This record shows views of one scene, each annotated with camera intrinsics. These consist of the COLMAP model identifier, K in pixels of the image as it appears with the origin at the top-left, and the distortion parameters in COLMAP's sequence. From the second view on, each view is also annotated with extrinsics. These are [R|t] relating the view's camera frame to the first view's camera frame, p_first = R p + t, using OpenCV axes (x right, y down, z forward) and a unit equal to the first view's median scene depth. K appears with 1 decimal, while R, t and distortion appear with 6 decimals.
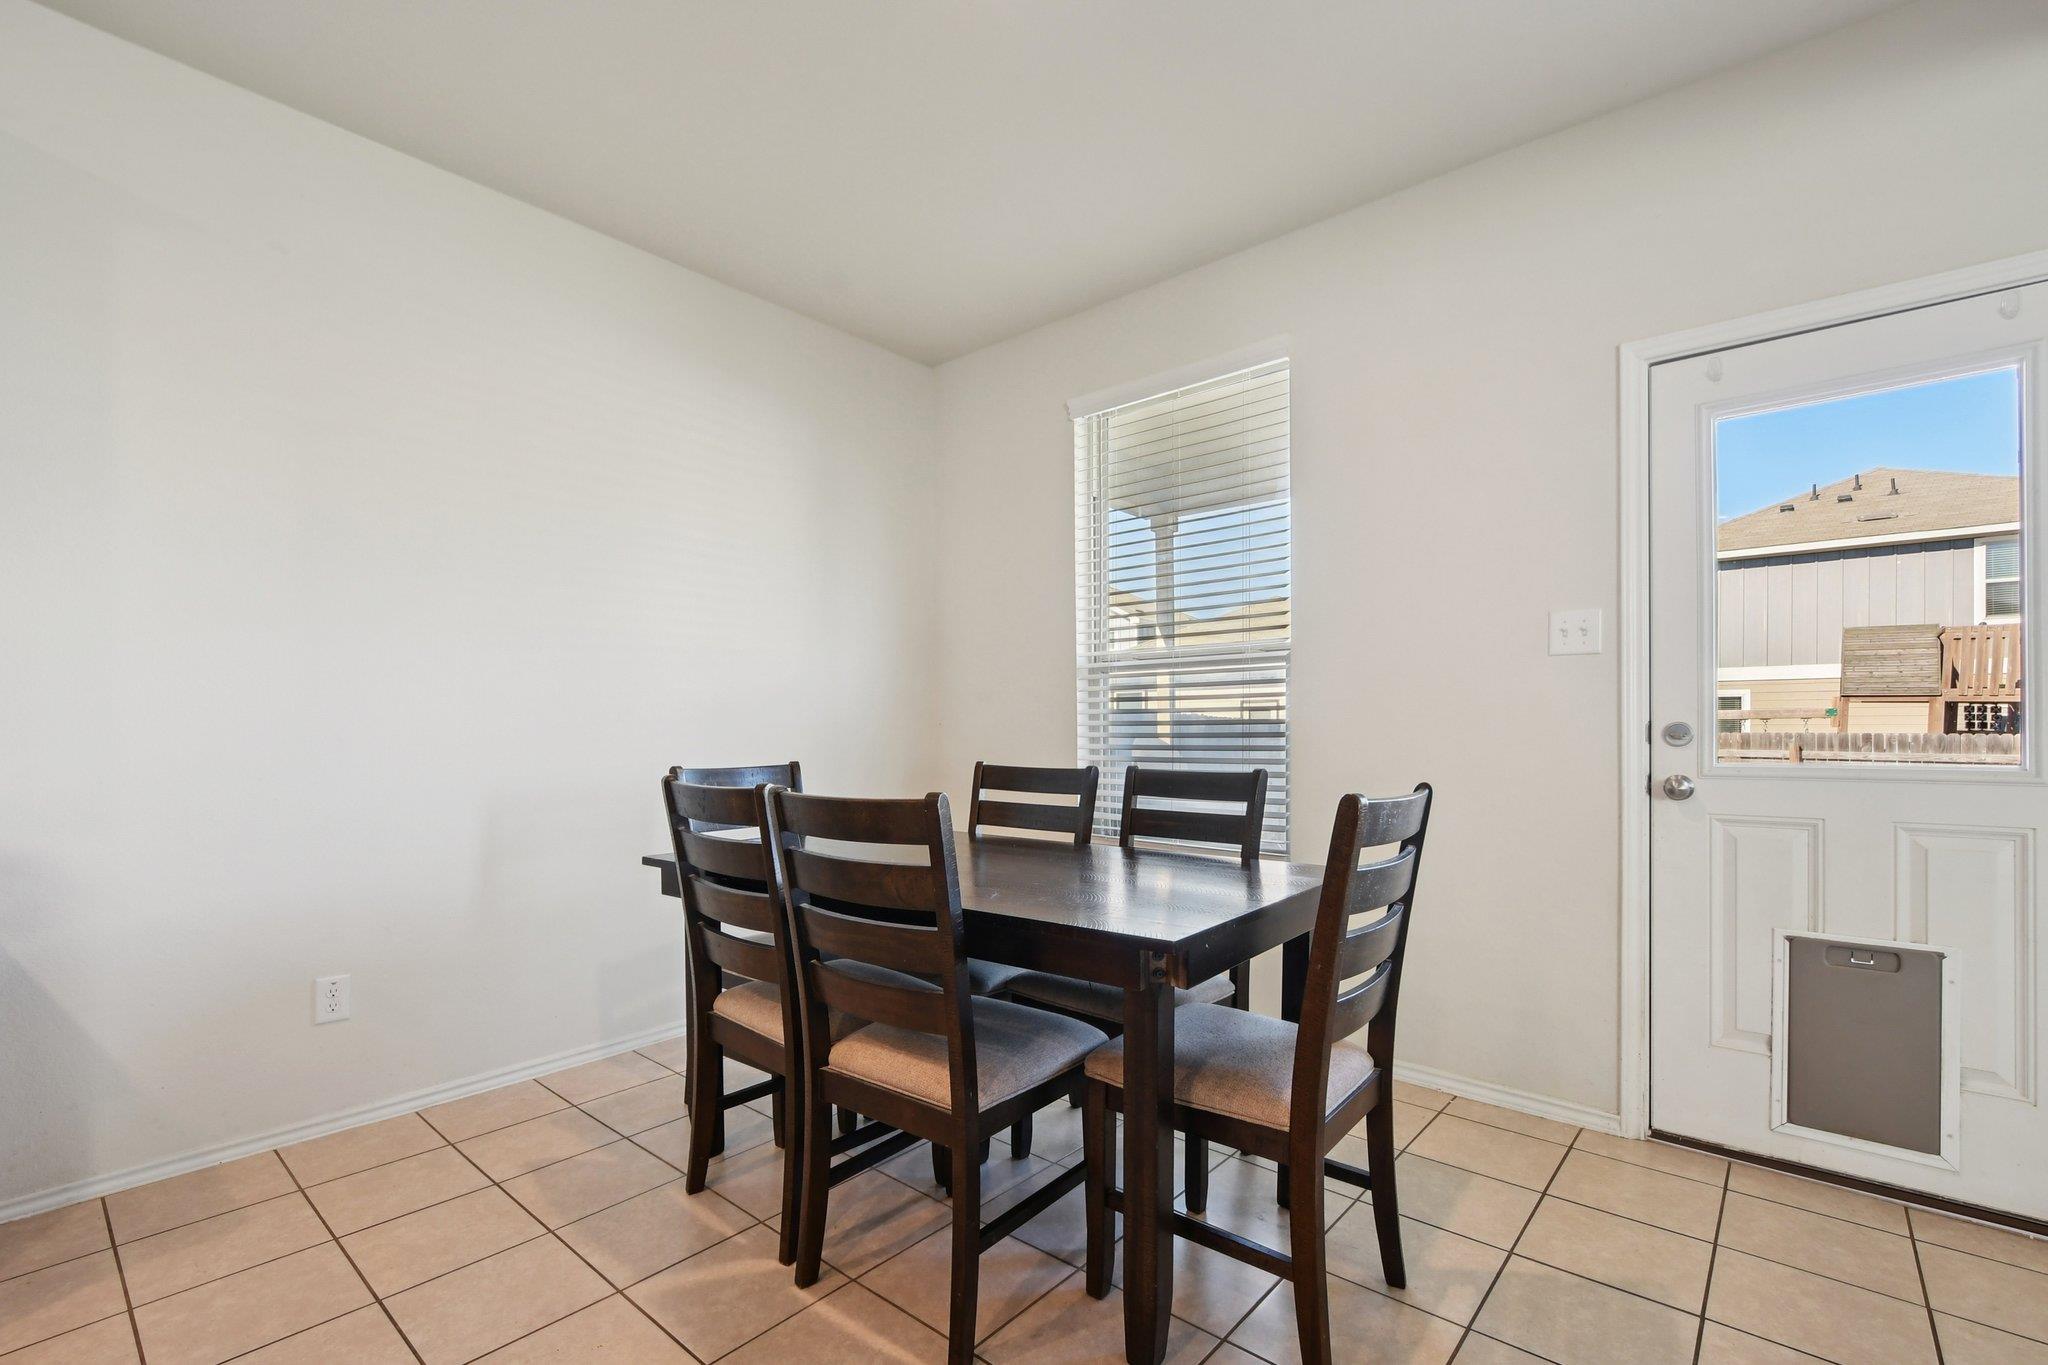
lens RADIAL K [[908.6, 0, 1011.0], [0, 908.6, 734.7], [0, 0, 1]] dist [0.001785, 0.000175]
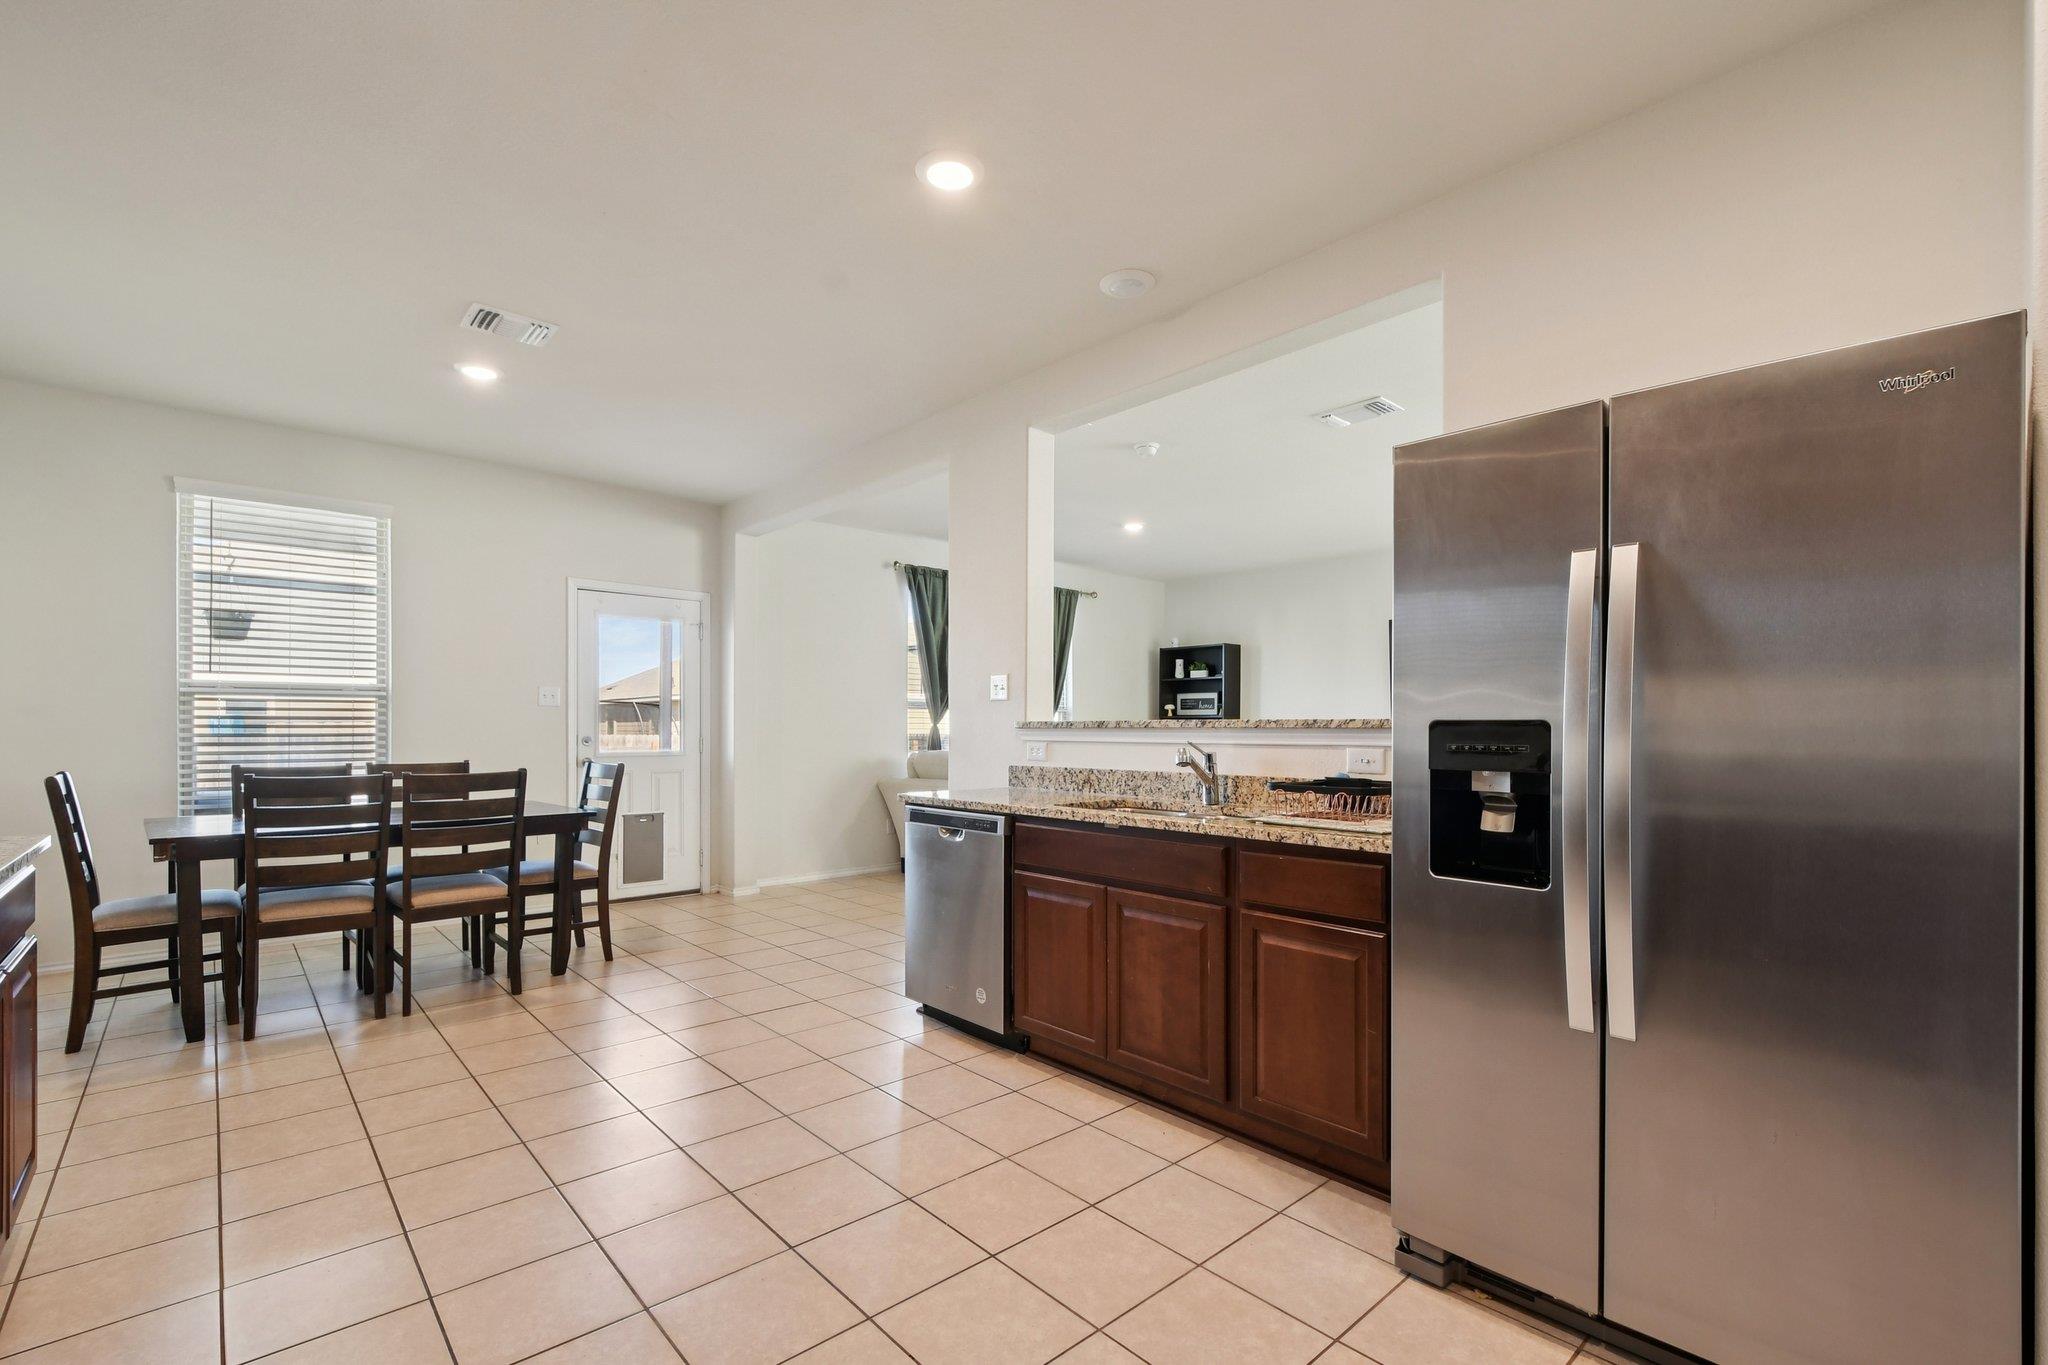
lens RADIAL K [[905.8, 0, 1020.3], [0, 905.8, 731.5], [0, 0, 1]] dist [0.001450, 0.000348]
pose [[0.115467, -0.000826, 0.993311, -1.545918], [0.001910, 0.999998, 0.000609, -0.025287], [-0.993310, 0.001827, 0.115468, -0.446707]]
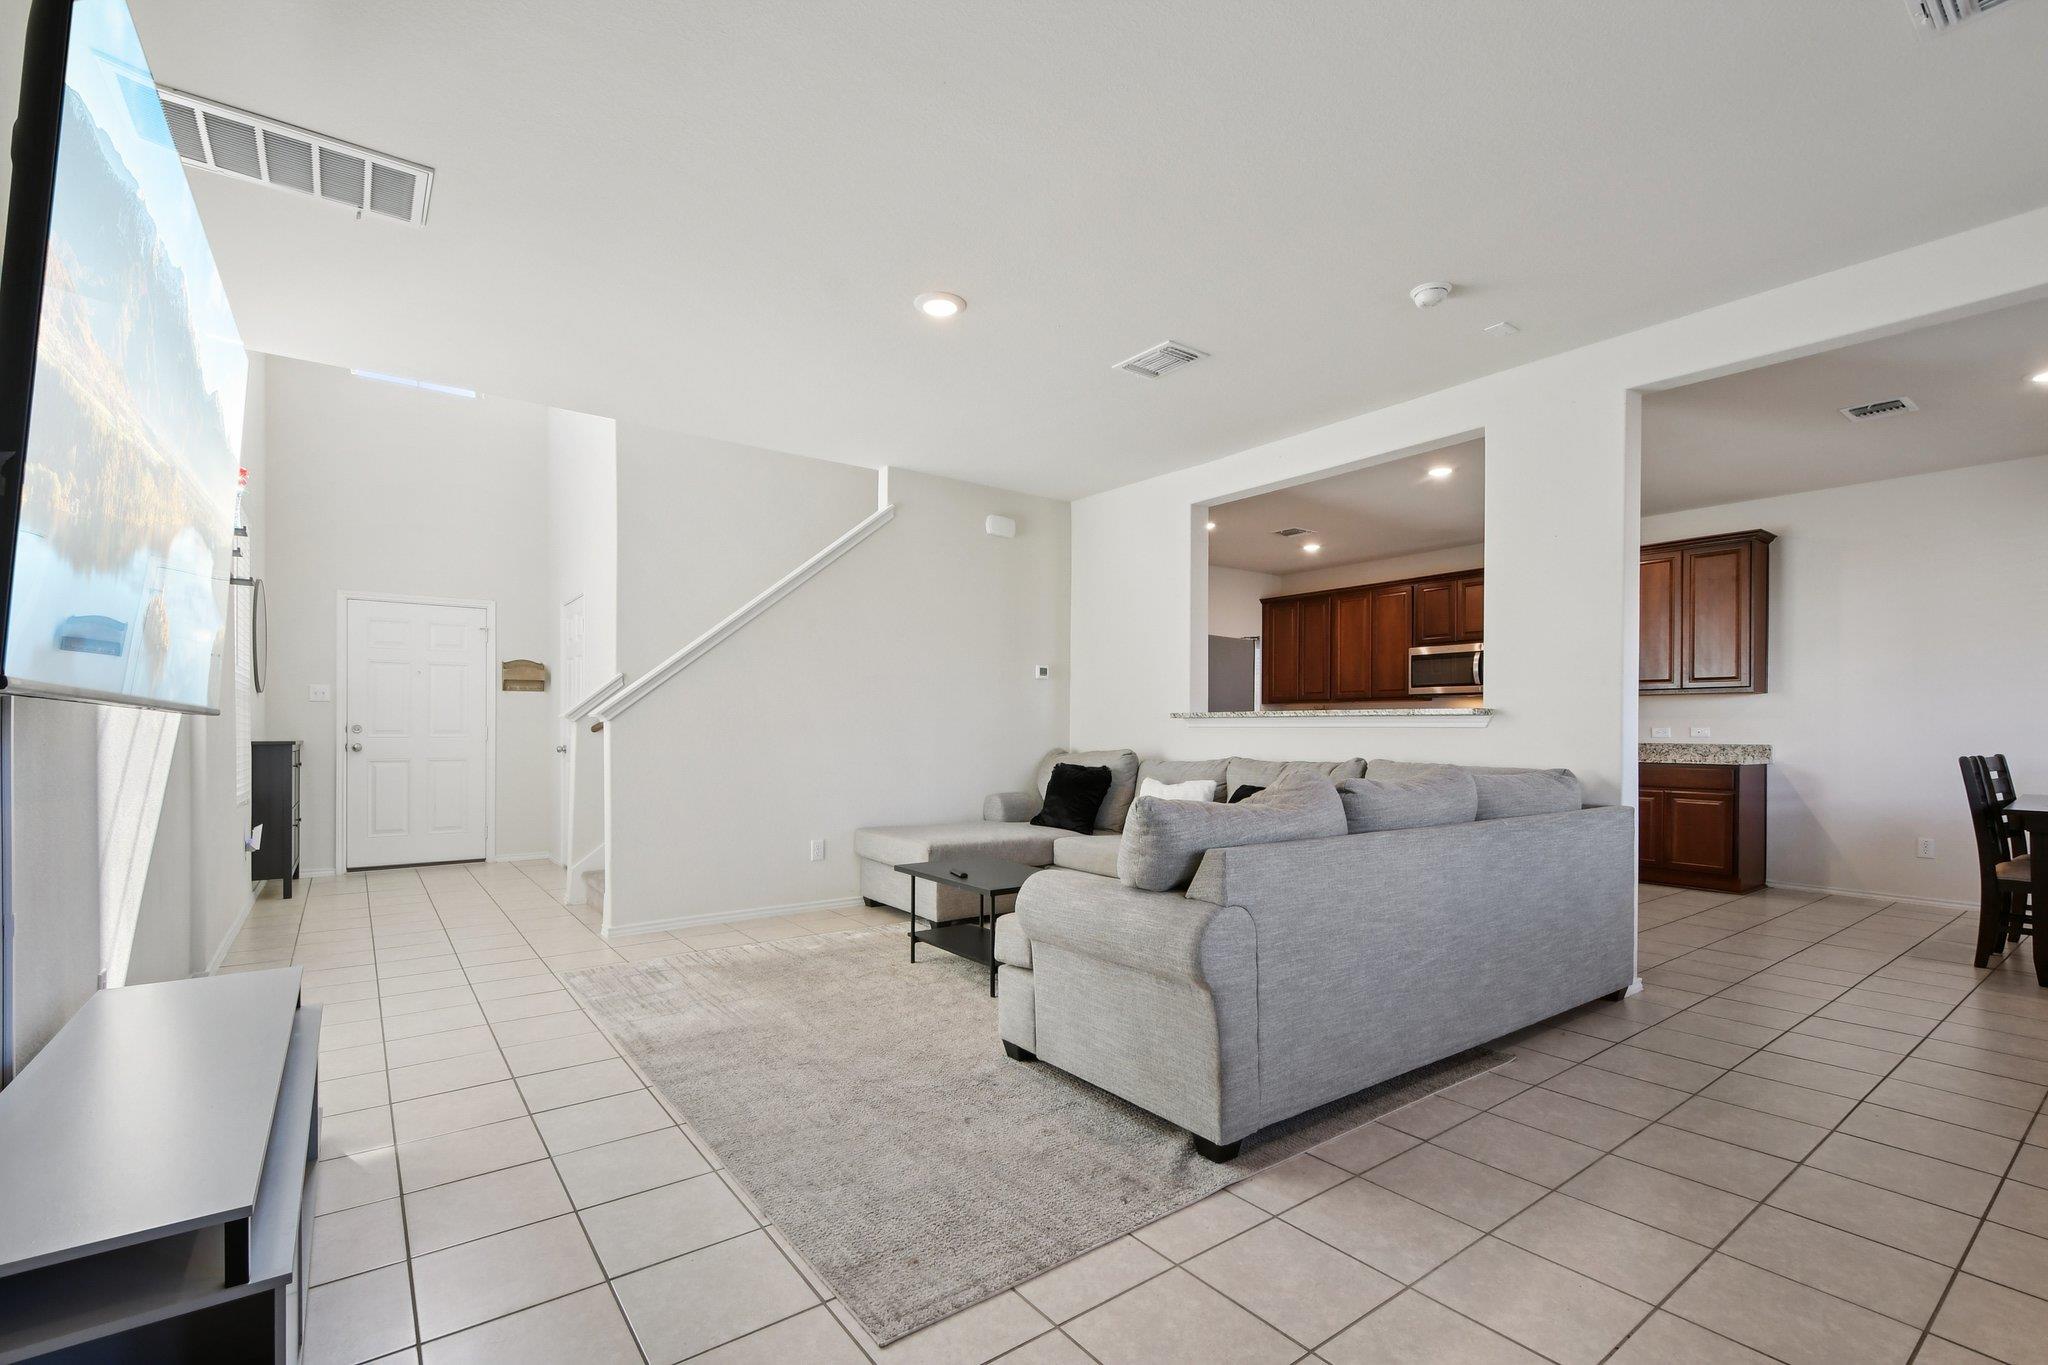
lens RADIAL K [[908.6, 0, 1011.0], [0, 908.6, 734.7], [0, 0, 1]] dist [0.001785, 0.000175]
pose [[-0.202919, 0.010158, -0.979143, 2.107139], [-0.003396, 0.999933, 0.011078, -0.017044], [0.979190, 0.005573, -0.202871, -0.862596]]
